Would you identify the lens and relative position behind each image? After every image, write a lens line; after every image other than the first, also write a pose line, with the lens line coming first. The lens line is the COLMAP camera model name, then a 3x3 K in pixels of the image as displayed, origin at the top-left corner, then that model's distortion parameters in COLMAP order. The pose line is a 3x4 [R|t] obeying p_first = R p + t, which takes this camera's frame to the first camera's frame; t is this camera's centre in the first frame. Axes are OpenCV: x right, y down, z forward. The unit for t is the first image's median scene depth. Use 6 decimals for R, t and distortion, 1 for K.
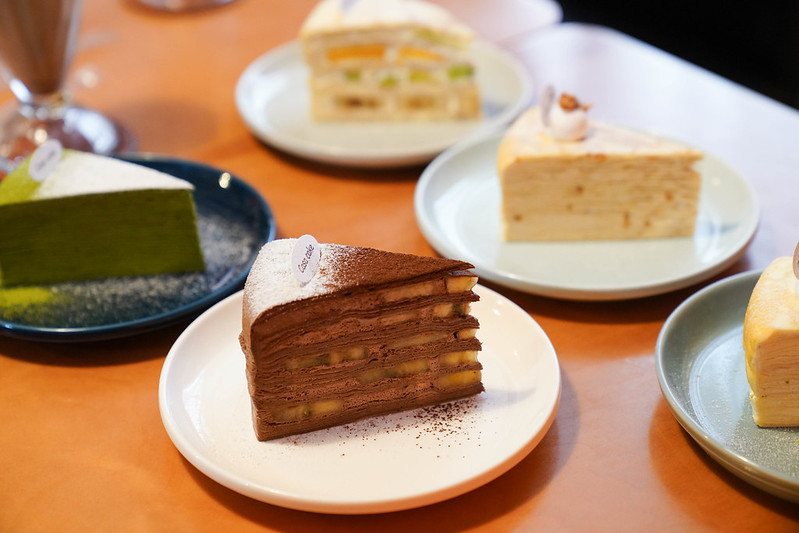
lens RADIAL K [[1564.9, 0, 399.5], [0, 1564.9, 266.5], [0, 0, 1]] dist [0.008368, 0.042211]
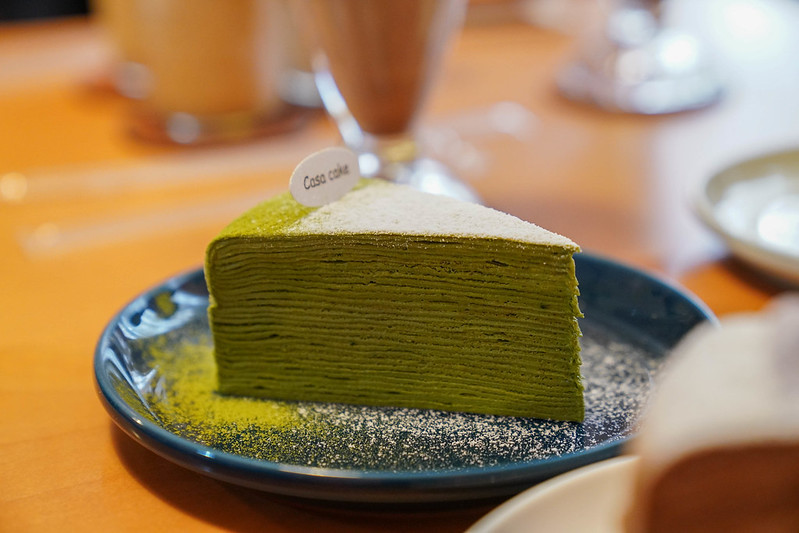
lens RADIAL K [[1564.9, 0, 399.5], [0, 1564.9, 266.5], [0, 0, 1]] dist [0.008368, 0.042211]
pose [[0.948195, 0.108027, -0.298759, -0.031431], [-0.170407, 0.966622, -0.191320, 0.064413], [0.268119, 0.232319, 0.934954, 0.489122]]
